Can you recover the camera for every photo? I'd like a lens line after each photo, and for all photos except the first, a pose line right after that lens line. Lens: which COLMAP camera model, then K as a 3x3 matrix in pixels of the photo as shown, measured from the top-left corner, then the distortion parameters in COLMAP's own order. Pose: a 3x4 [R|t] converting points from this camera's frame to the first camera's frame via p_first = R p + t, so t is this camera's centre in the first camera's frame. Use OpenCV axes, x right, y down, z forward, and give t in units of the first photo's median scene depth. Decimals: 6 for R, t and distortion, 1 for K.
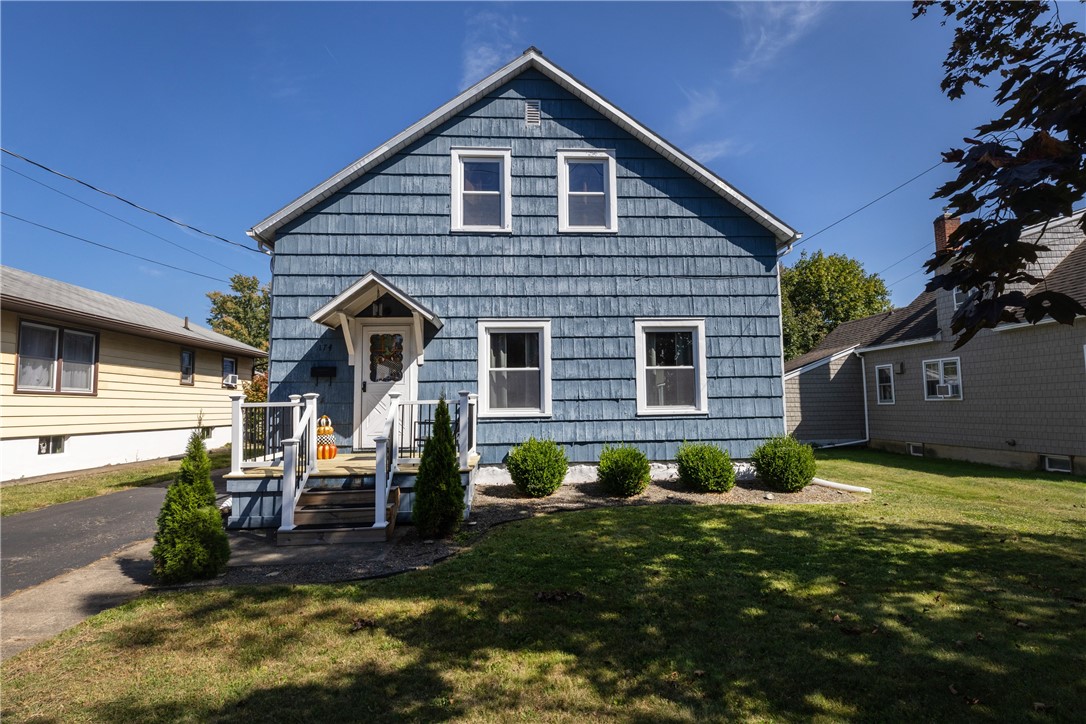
lens RADIAL K [[547.7, 0, 547.3], [0, 547.7, 362.3], [0, 0, 1]] dist [-0.001560, -0.000658]
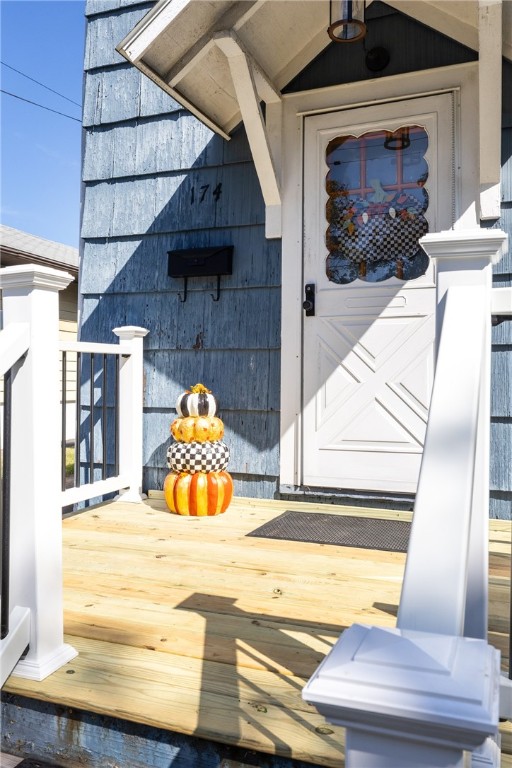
lens RADIAL K [[642.2, 0, 247.0], [0, 642.2, 368.4], [0, 0, 1]] dist [0.012275, -0.010824]
pose [[0.900240, 0.010125, -0.435277, -0.196382], [0.015926, 0.998295, 0.056161, 0.062321], [0.435103, -0.057491, 0.898543, 0.623395]]
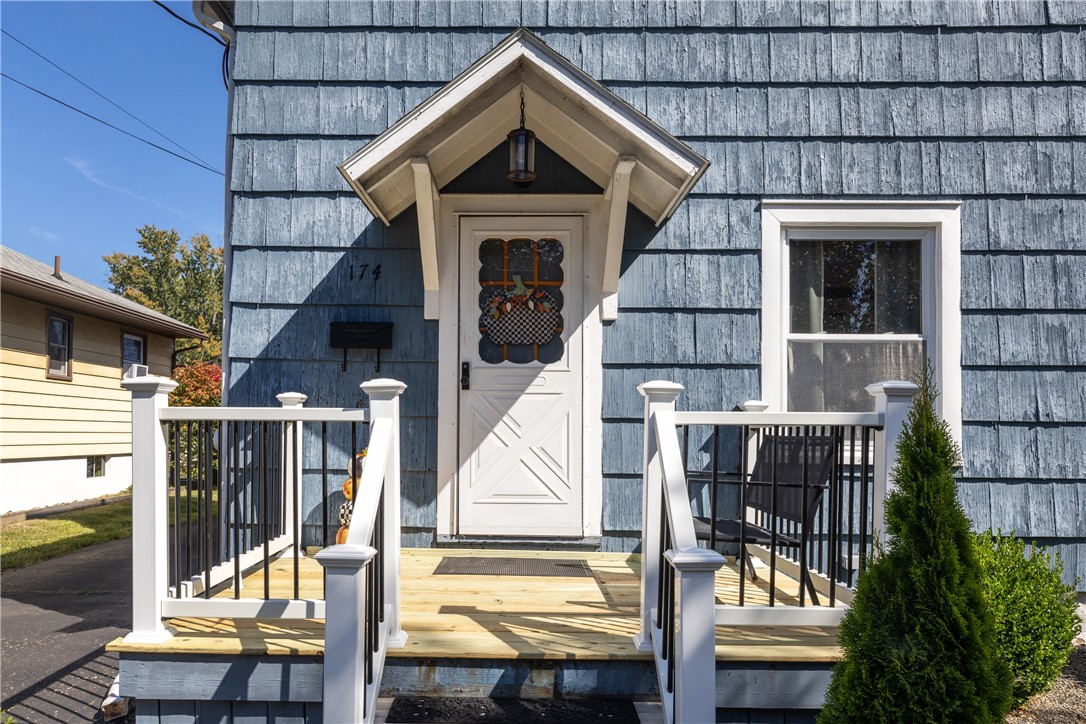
lens RADIAL K [[808.1, 0, 510.6], [0, 808.1, 422.4], [0, 0, 1]] dist [0.004190, 0.003571]
pose [[0.995403, 0.024053, -0.092711, -0.244410], [-0.017709, 0.997483, 0.068659, 0.037305], [0.094129, -0.066702, 0.993323, 0.431108]]
